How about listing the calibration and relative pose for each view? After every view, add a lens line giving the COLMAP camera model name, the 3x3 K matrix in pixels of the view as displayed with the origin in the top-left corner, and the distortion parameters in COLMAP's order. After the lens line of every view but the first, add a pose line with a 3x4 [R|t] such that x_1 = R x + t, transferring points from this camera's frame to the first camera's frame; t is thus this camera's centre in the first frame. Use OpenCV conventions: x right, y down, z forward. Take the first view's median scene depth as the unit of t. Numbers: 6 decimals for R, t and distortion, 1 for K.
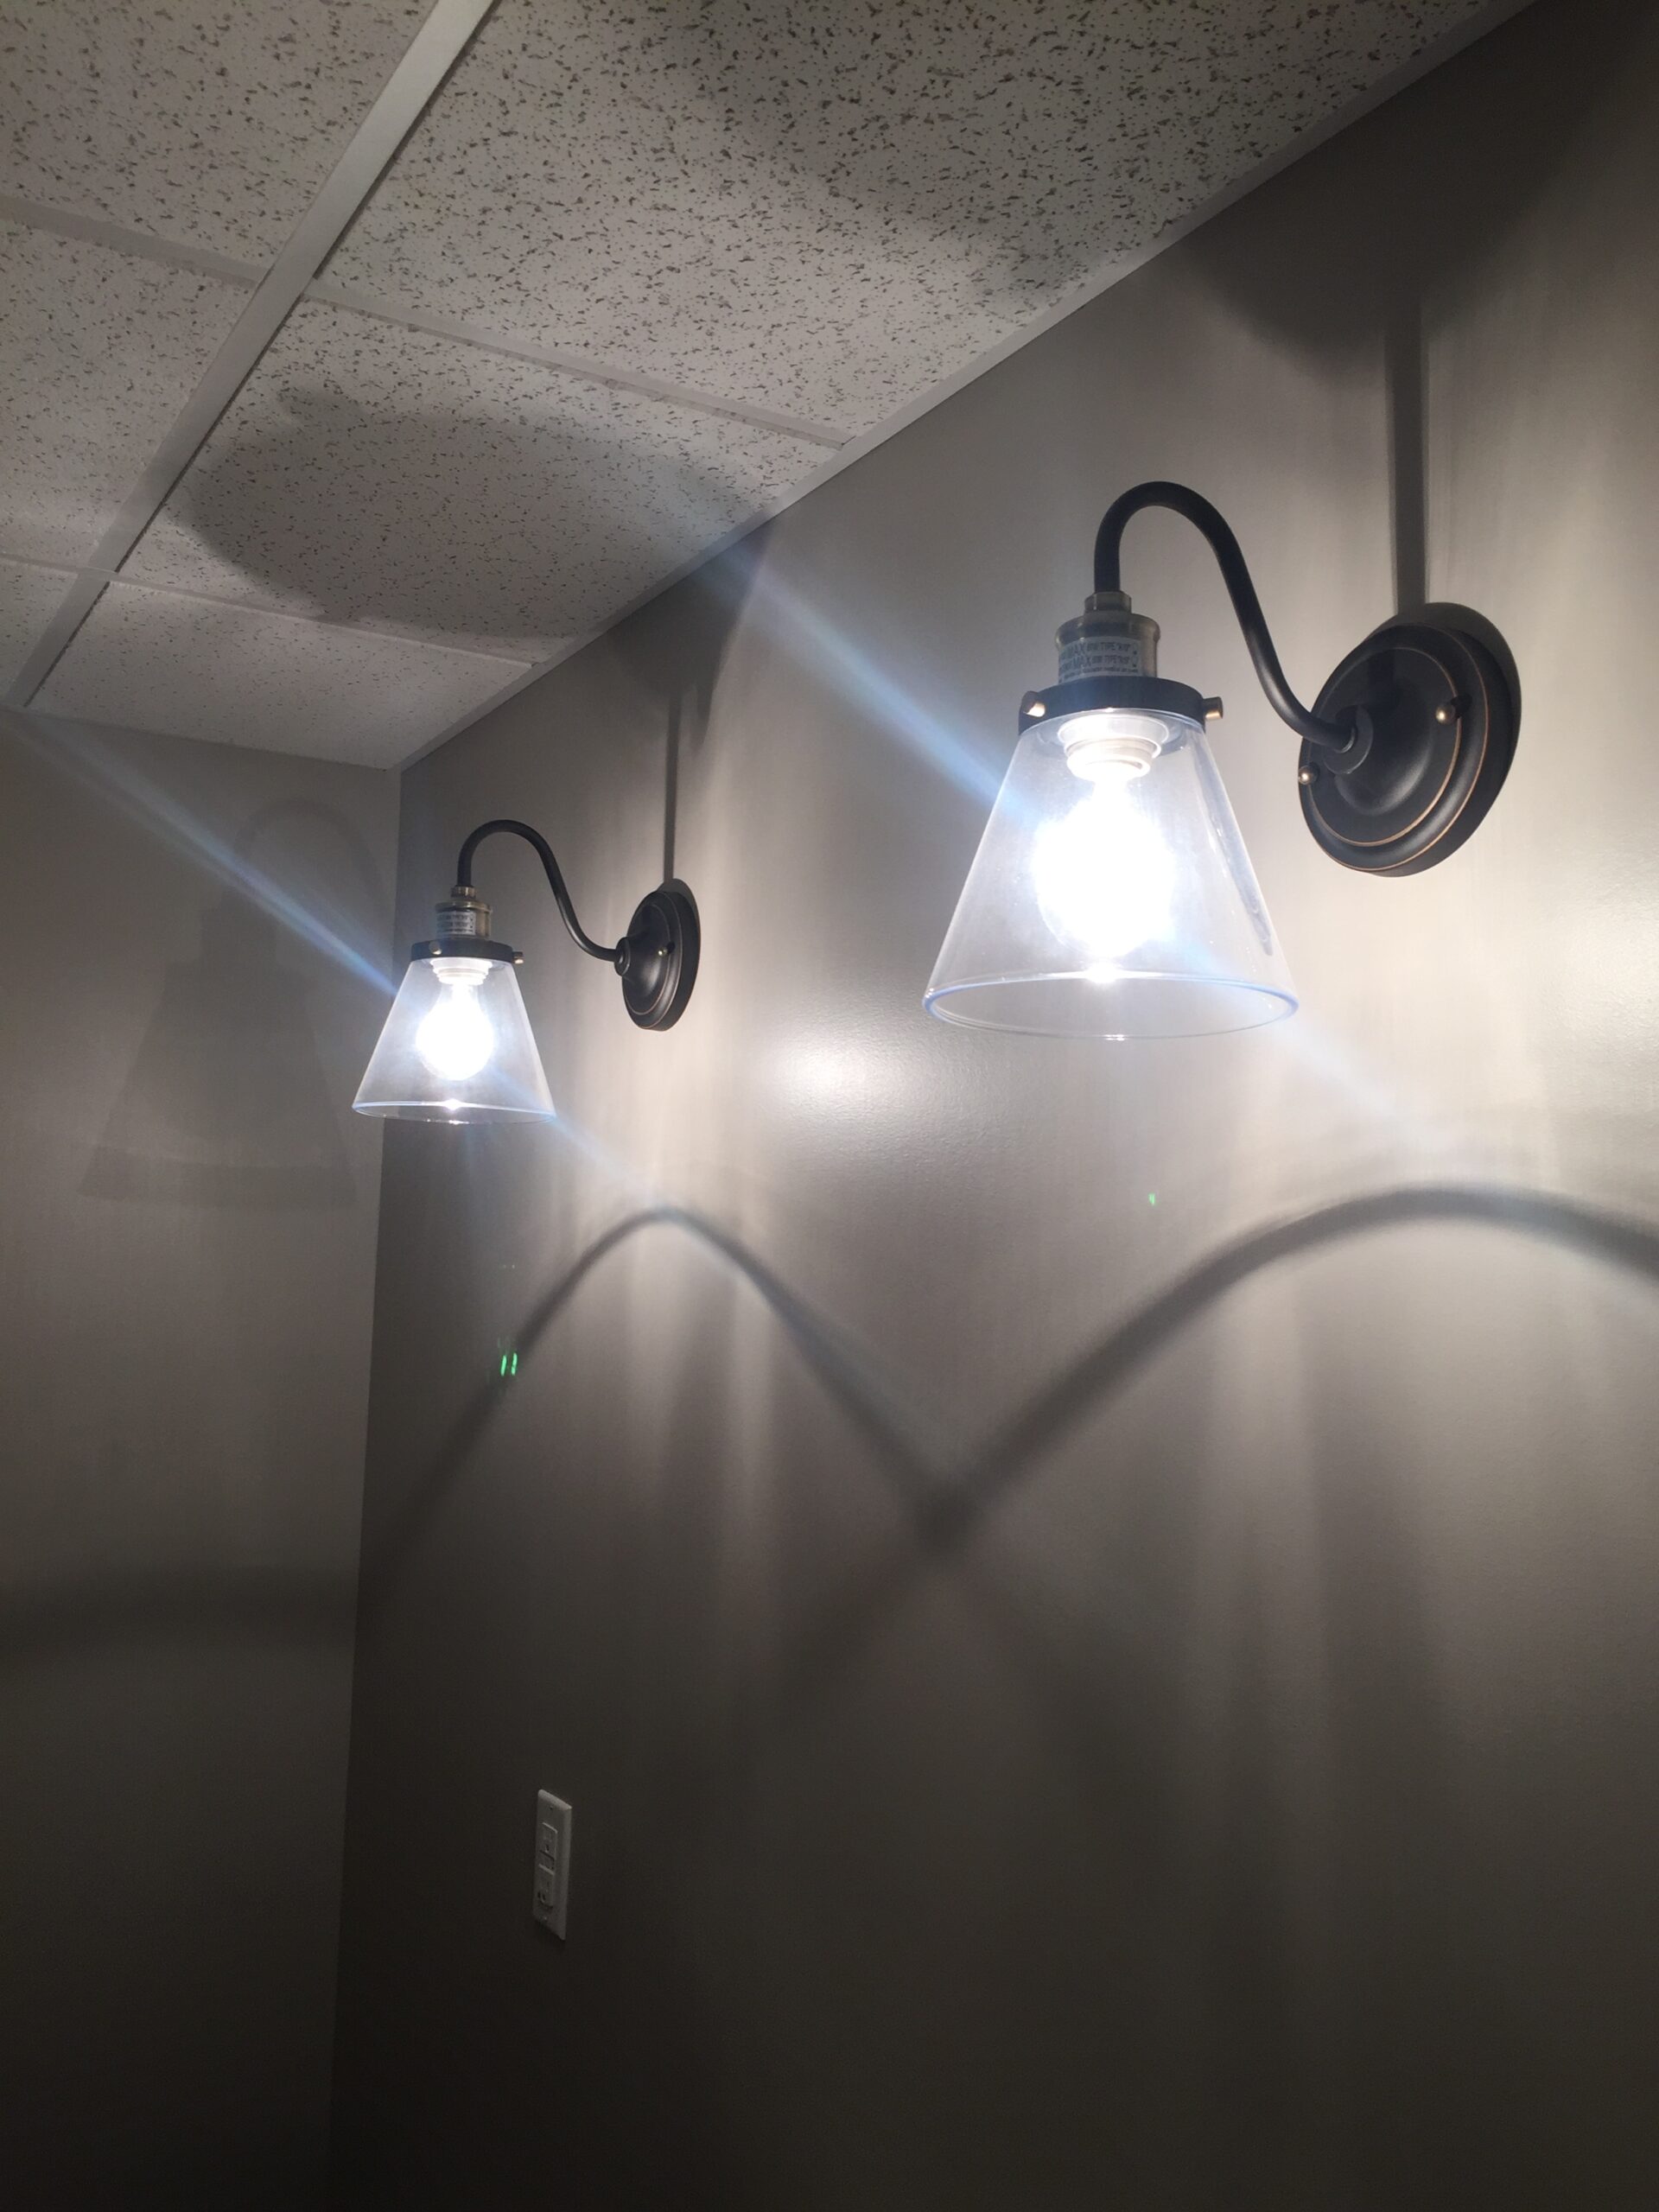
lens RADIAL K [[1885.7, 0, 828.8], [0, 1885.7, 1104.2], [0, 0, 1]] dist [0.063873, -0.085151]
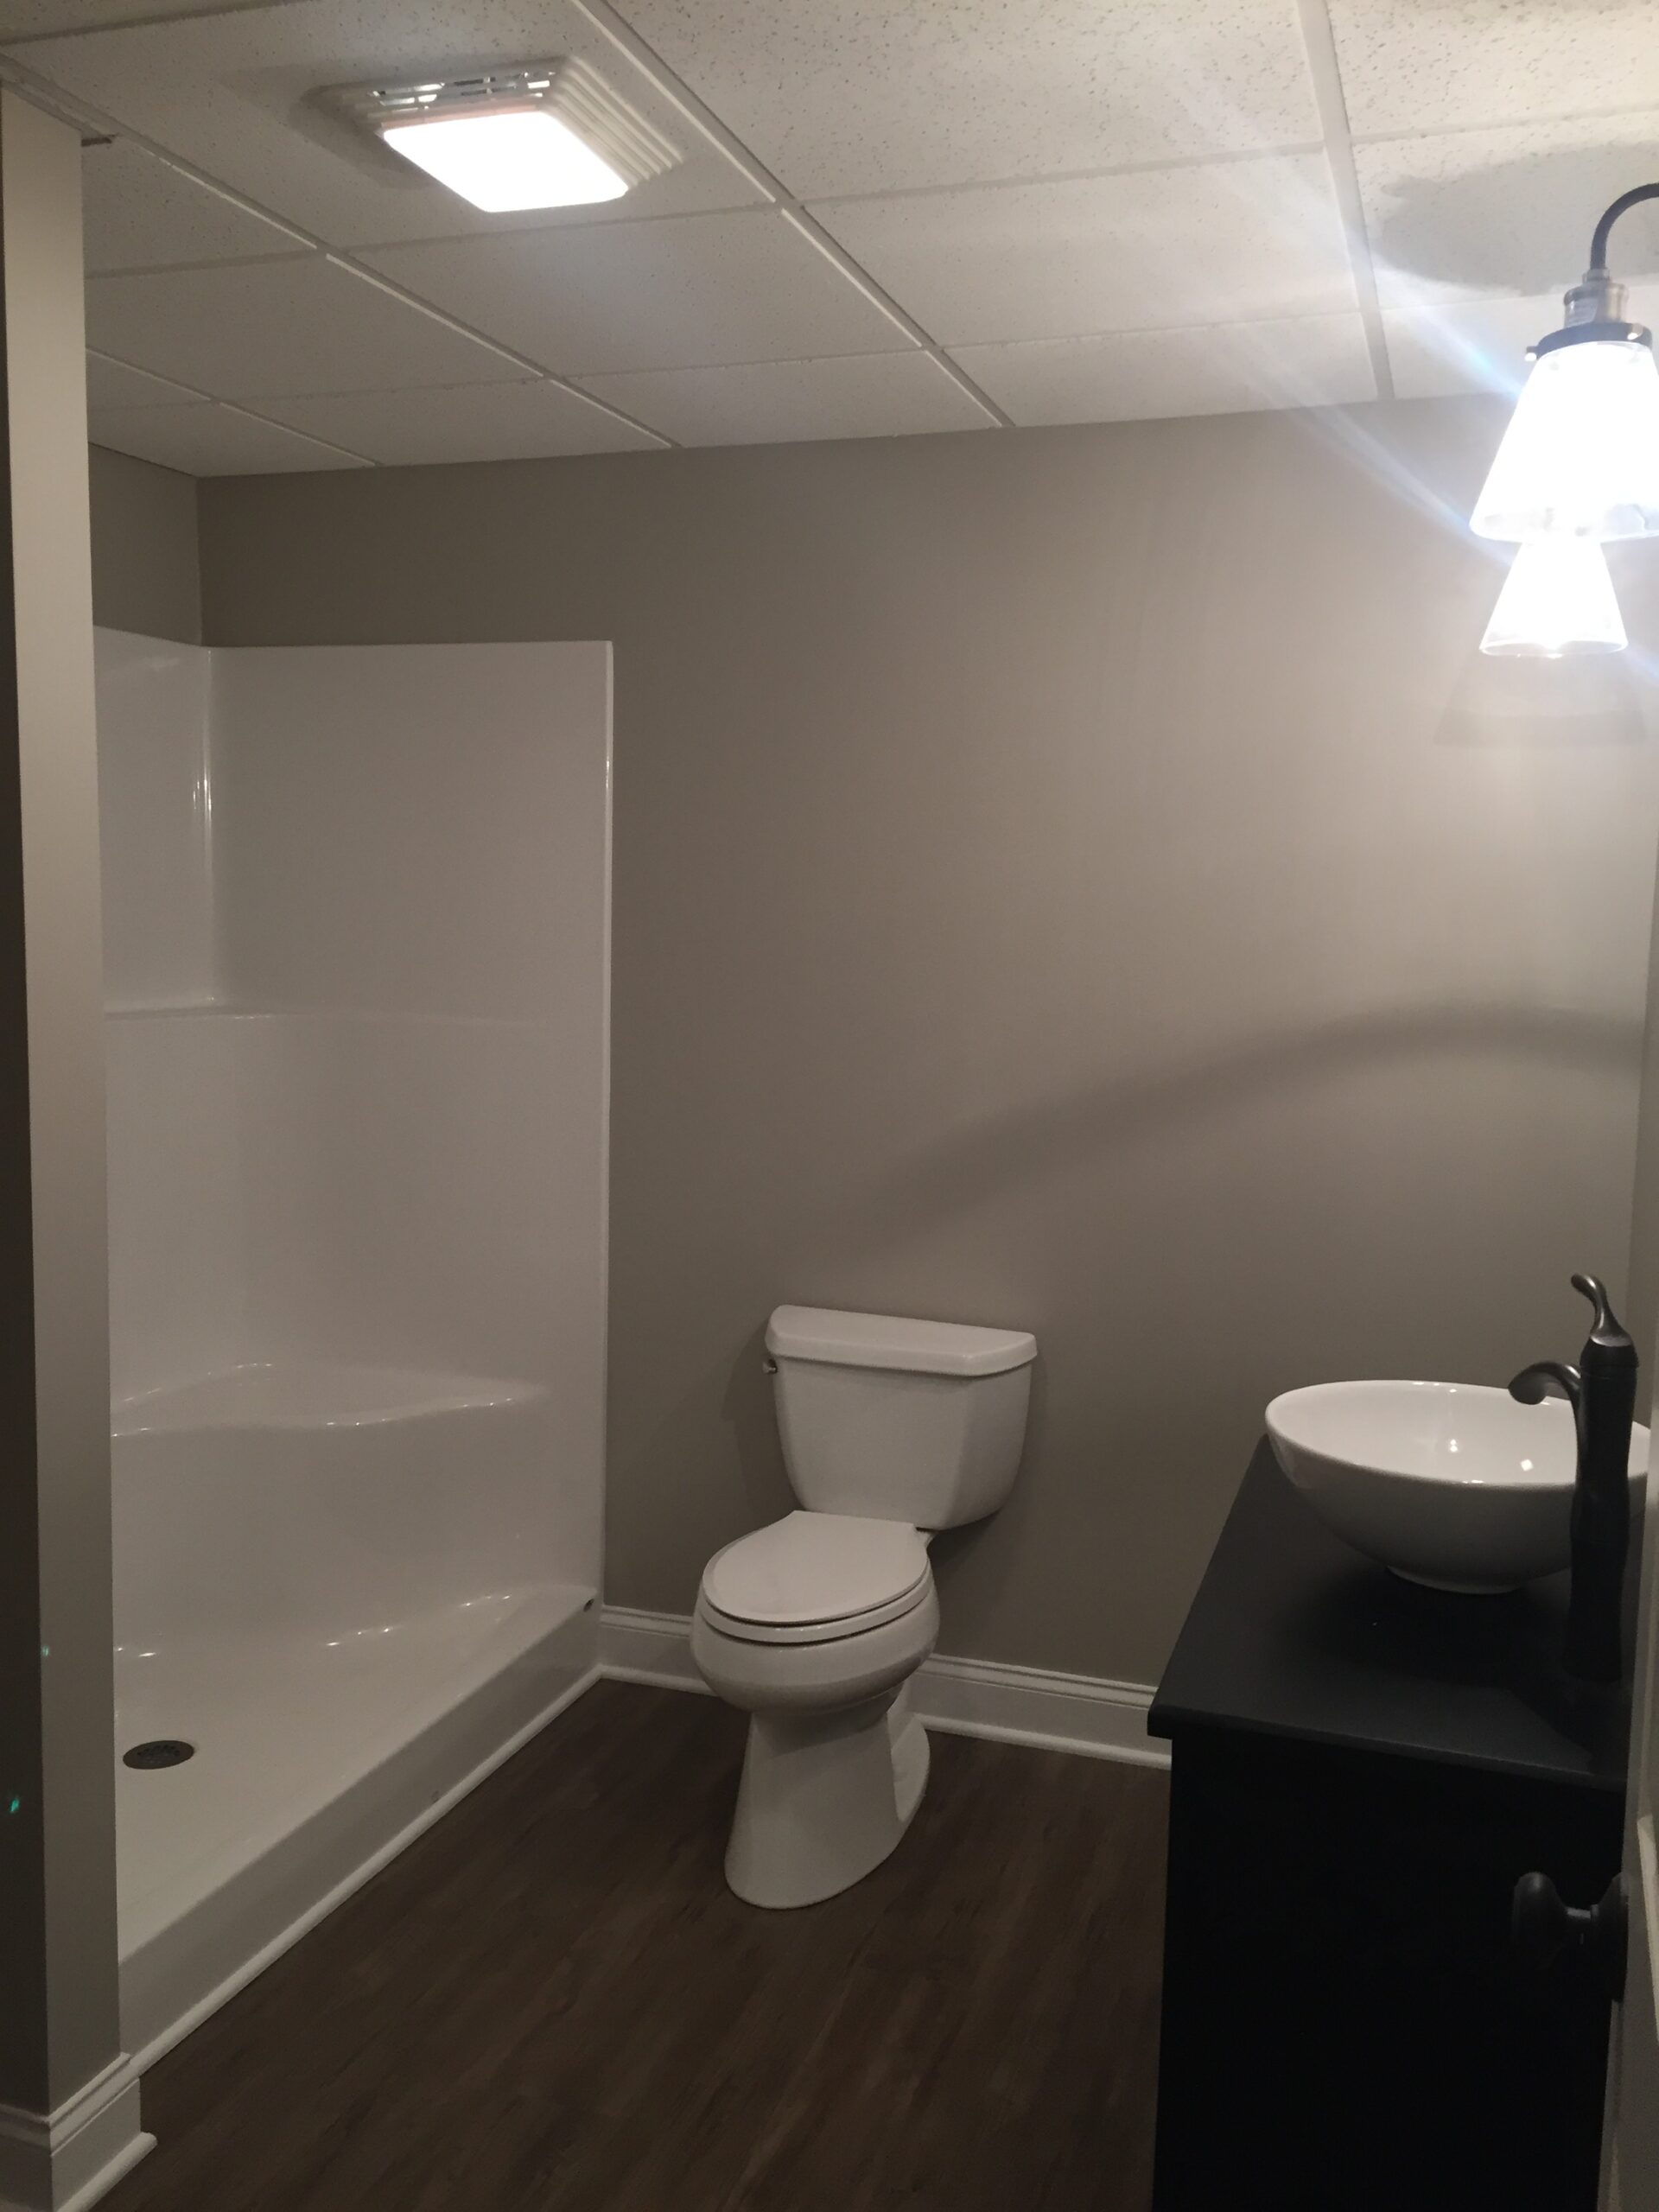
lens RADIAL K [[1885.7, 0, 830.5], [0, 1885.7, 1104.7], [0, 0, 1]] dist [0.063873, -0.085151]
pose [[0.638530, 0.073618, -0.766067, 0.716559], [0.068818, 0.985965, 0.152110, 0.110670], [0.766514, -0.149846, 0.624502, -0.479520]]
